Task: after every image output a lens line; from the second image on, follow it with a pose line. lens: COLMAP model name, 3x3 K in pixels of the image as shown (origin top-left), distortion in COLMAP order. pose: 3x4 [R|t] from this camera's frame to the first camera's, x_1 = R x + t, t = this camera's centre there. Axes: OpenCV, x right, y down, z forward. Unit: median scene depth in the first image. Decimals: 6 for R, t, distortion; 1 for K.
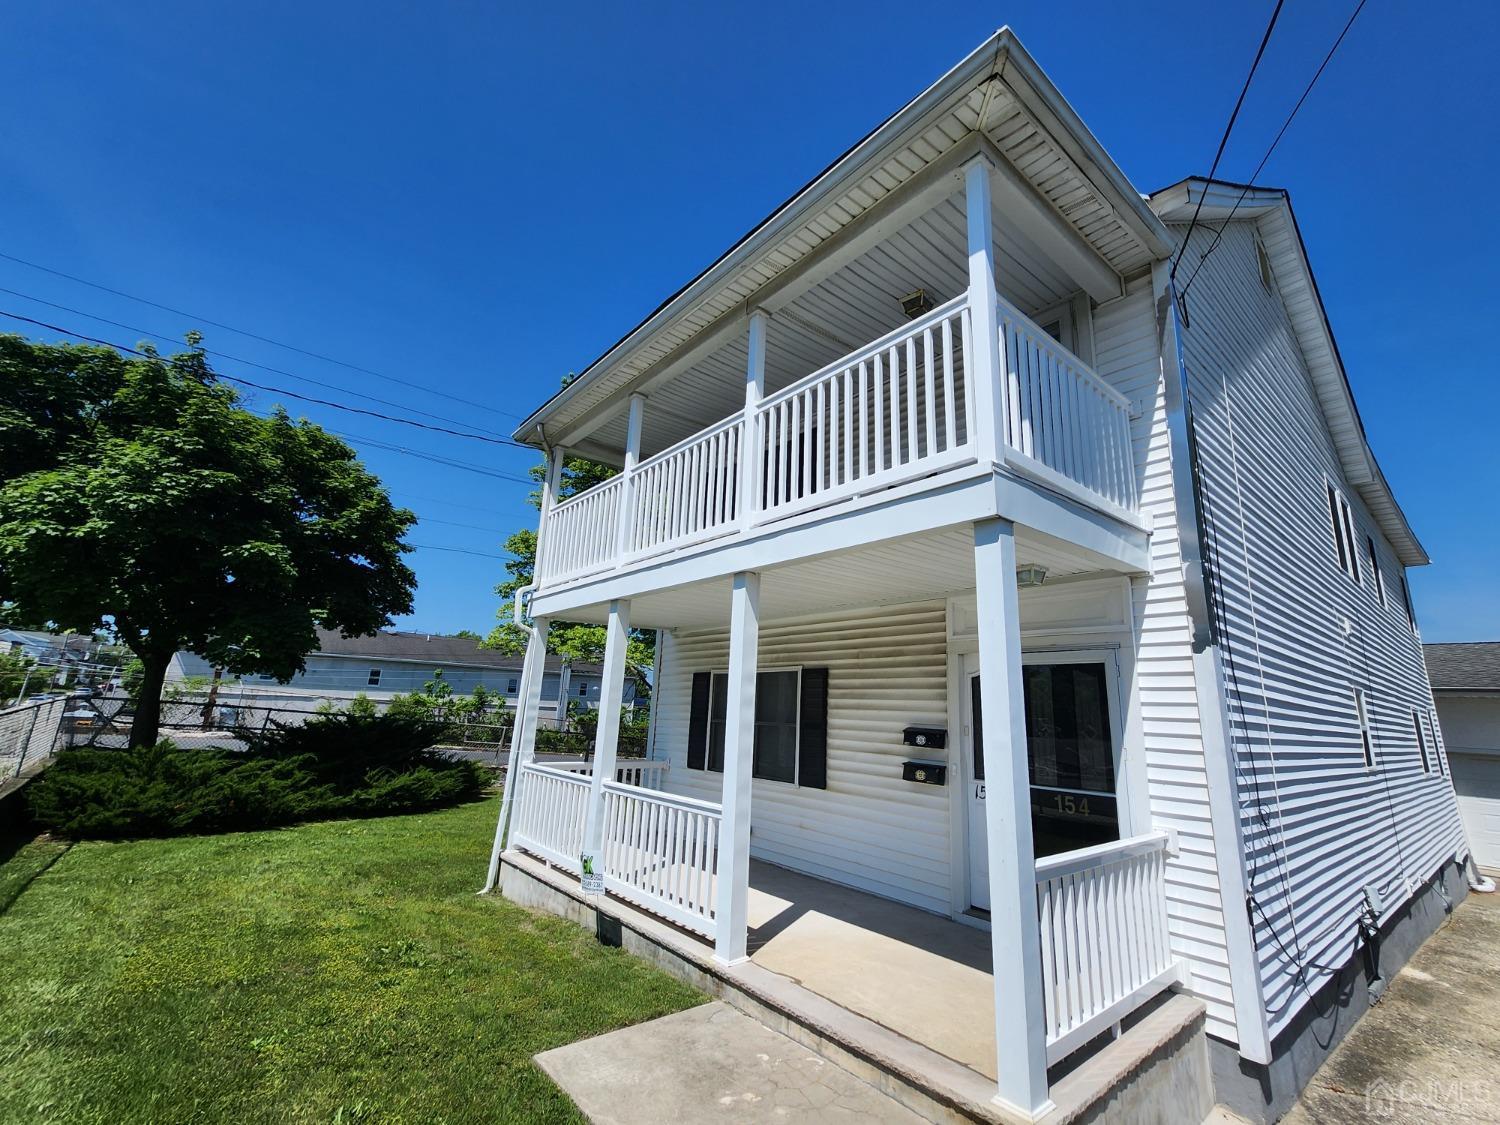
lens RADIAL K [[636.2, 0, 750.0], [0, 636.2, 562.5], [0, 0, 1]] dist [-0.011854, 0.000002]
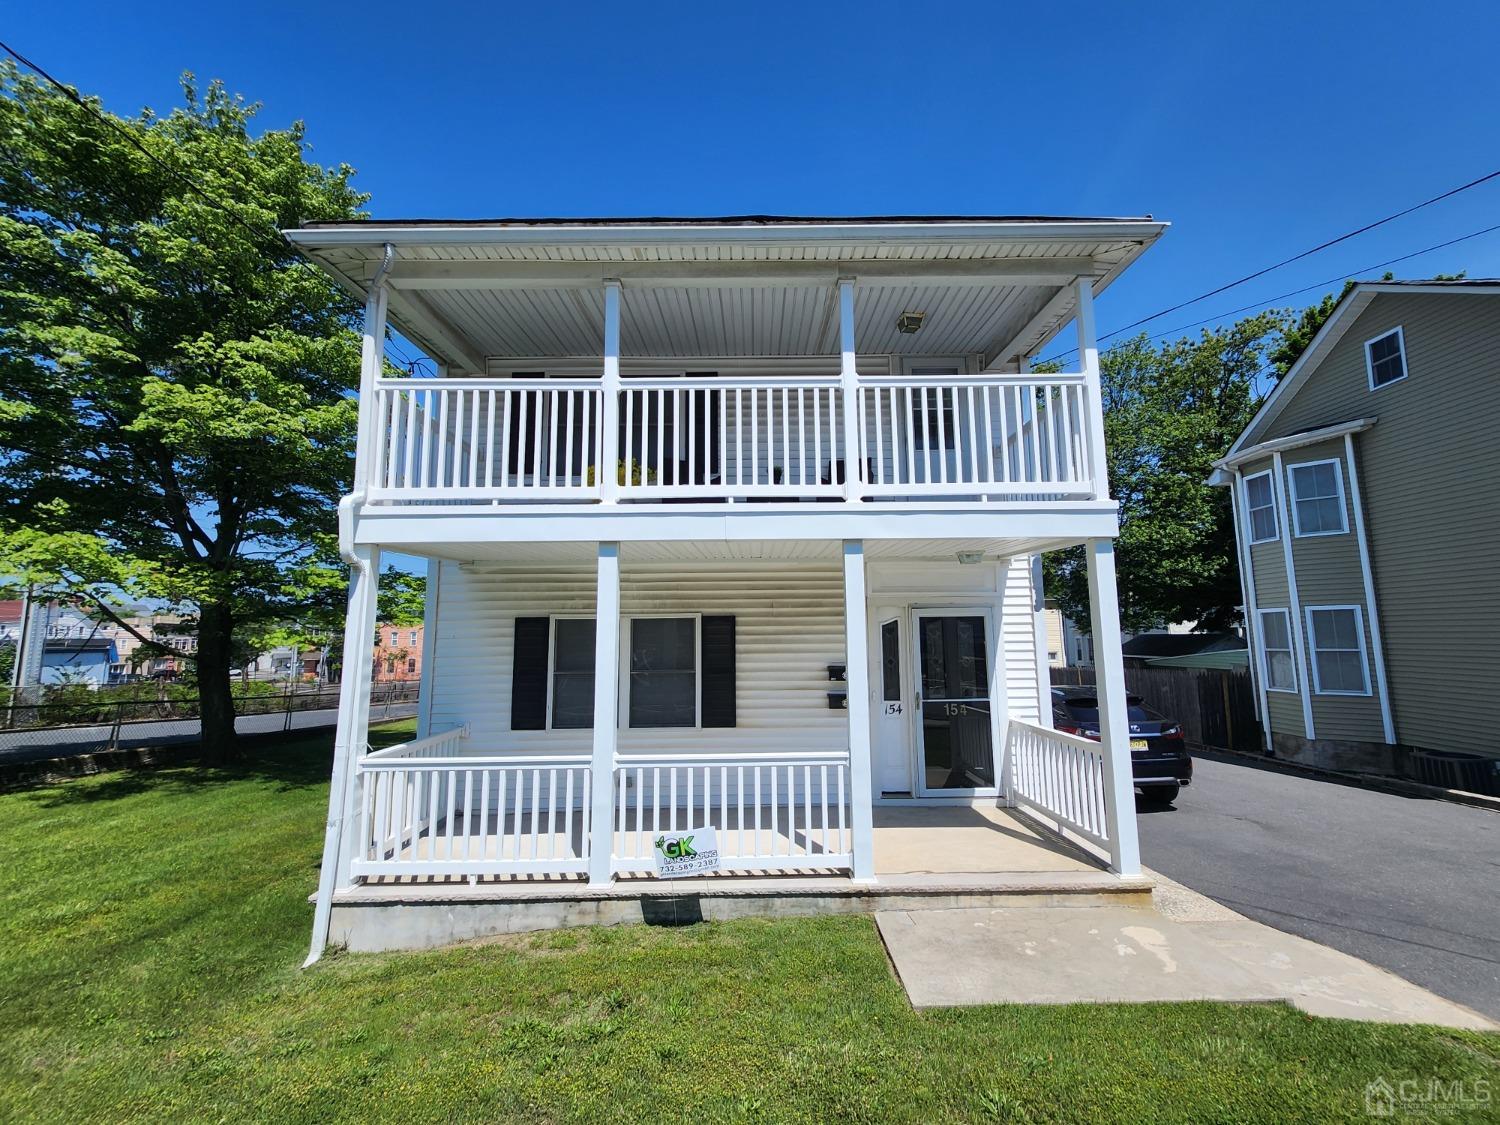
lens RADIAL K [[636.2, 0, 750.0], [0, 636.2, 562.5], [0, 0, 1]] dist [-0.011854, 0.000002]
pose [[0.646556, 0.043994, 0.761597, -0.705755], [-0.139051, 0.988408, 0.060952, 0.011170], [-0.750086, -0.145310, 0.645179, 0.327143]]
